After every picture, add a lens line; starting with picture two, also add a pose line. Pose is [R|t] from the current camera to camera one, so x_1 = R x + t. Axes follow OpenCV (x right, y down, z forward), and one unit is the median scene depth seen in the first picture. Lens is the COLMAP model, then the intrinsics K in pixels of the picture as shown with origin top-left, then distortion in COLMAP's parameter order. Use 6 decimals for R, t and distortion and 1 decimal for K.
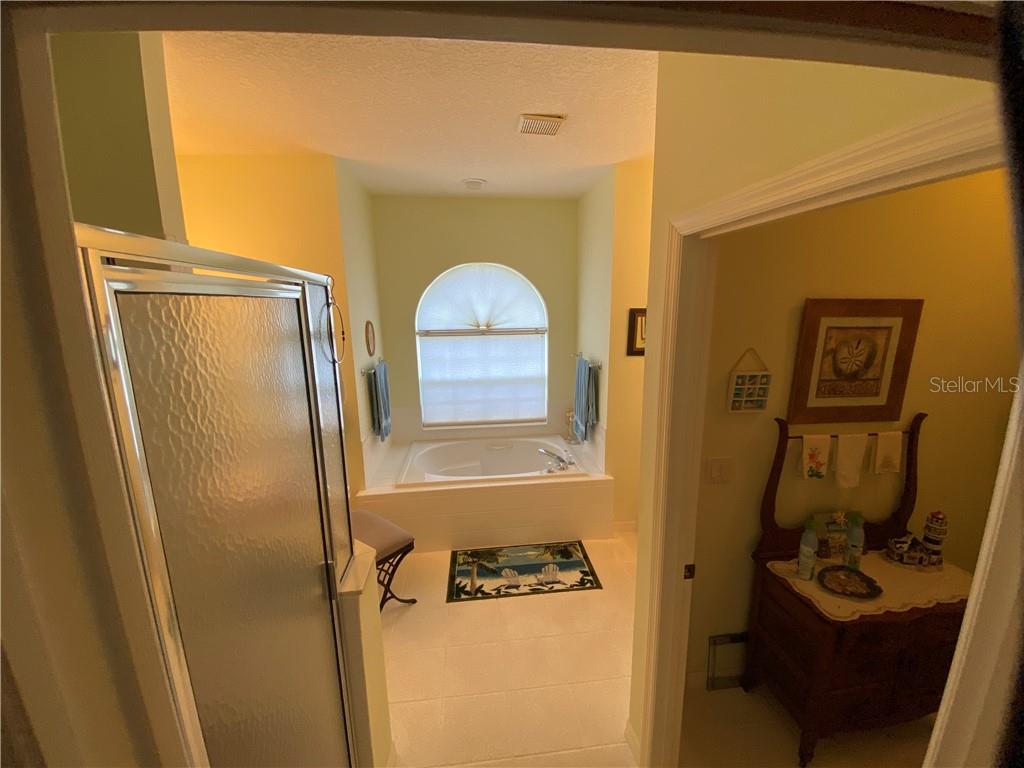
lens RADIAL K [[417.4, 0, 514.7], [0, 417.4, 382.4], [0, 0, 1]] dist [-0.014087, -0.004630]
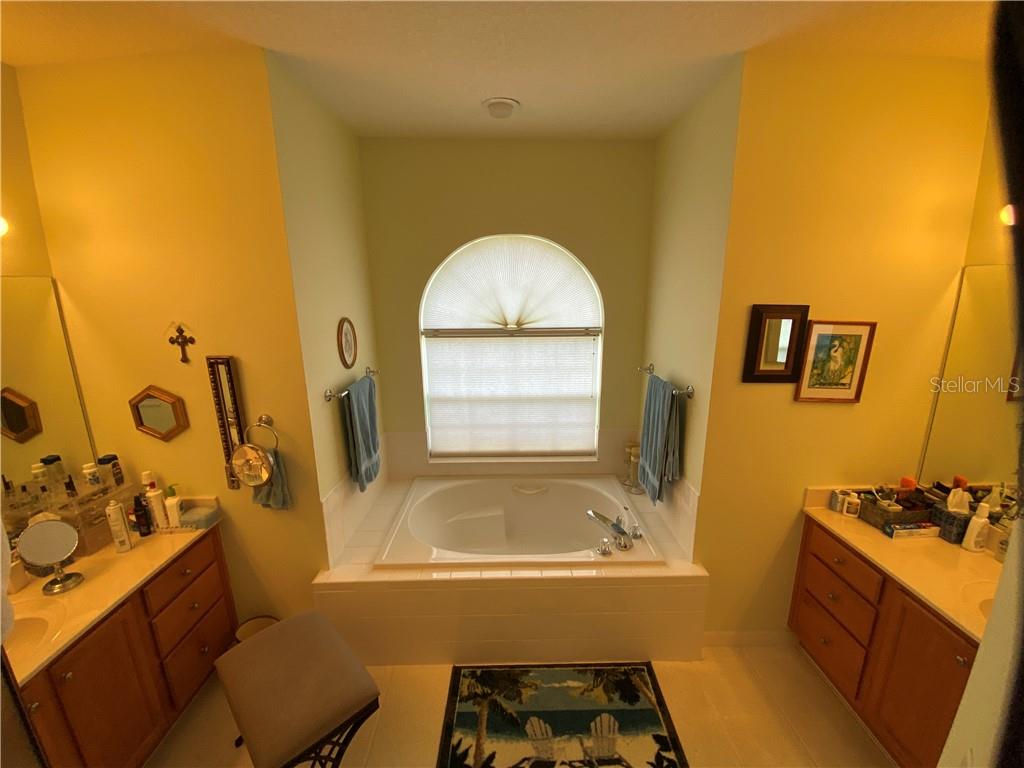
lens RADIAL K [[417.4, 0, 508.9], [0, 417.4, 385.0], [0, 0, 1]] dist [-0.014087, -0.004630]
pose [[0.994577, 0.028513, -0.100014, -0.007944], [-0.024723, 0.998936, 0.038933, -0.069797], [0.101017, -0.036249, 0.994224, 0.339085]]
